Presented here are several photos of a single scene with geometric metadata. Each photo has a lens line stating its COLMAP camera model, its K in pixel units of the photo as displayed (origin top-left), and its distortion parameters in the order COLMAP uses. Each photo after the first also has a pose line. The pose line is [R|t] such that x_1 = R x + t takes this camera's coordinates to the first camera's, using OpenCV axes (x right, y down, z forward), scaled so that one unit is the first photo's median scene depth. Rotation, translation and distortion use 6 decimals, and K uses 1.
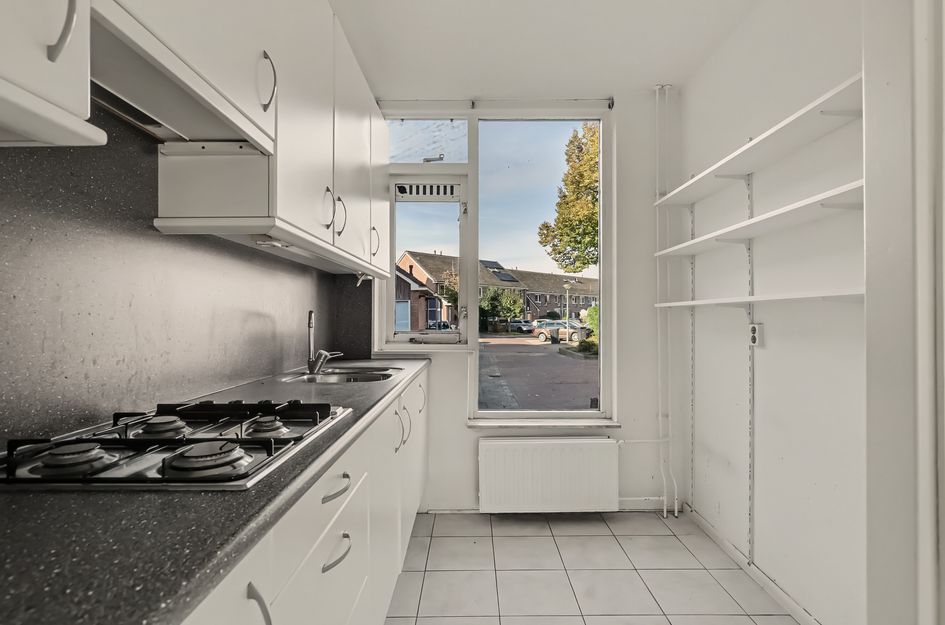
lens RADIAL K [[467.9, 0, 475.0], [0, 467.9, 316.3], [0, 0, 1]] dist [-0.005322, 0.000657]
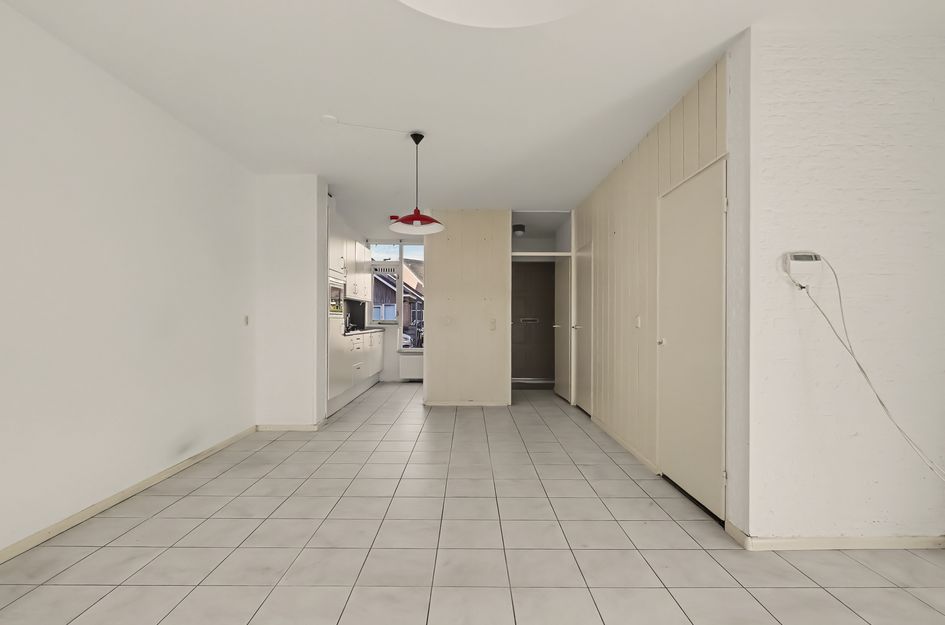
lens RADIAL K [[461.2, 0, 469.7], [0, 461.2, 312.9], [0, 0, 1]] dist [0.003765, 0.000635]
pose [[0.999946, 0.010346, -0.000654, 0.430040], [-0.010352, 0.999893, -0.010292, 0.012257], [0.000547, 0.010298, 0.999947, -1.849549]]
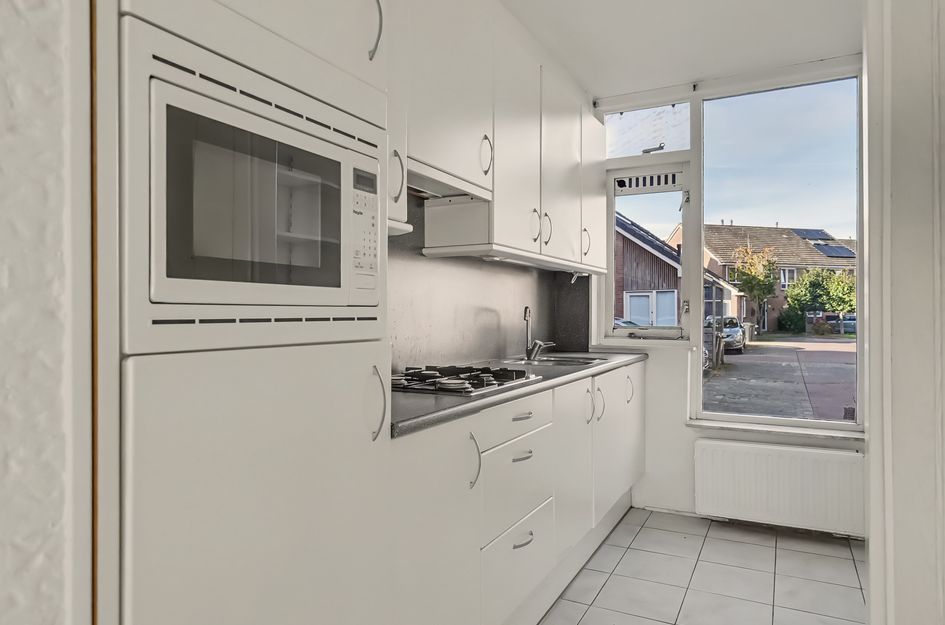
lens RADIAL K [[608.5, 0, 471.5], [0, 608.5, 321.1], [0, 0, 1]] dist [0.008861, 0.000958]
pose [[0.885539, 0.006807, -0.464514, 0.172254], [0.001158, 0.999857, 0.016858, -0.000498], [0.464563, -0.015467, 0.885405, -0.311072]]
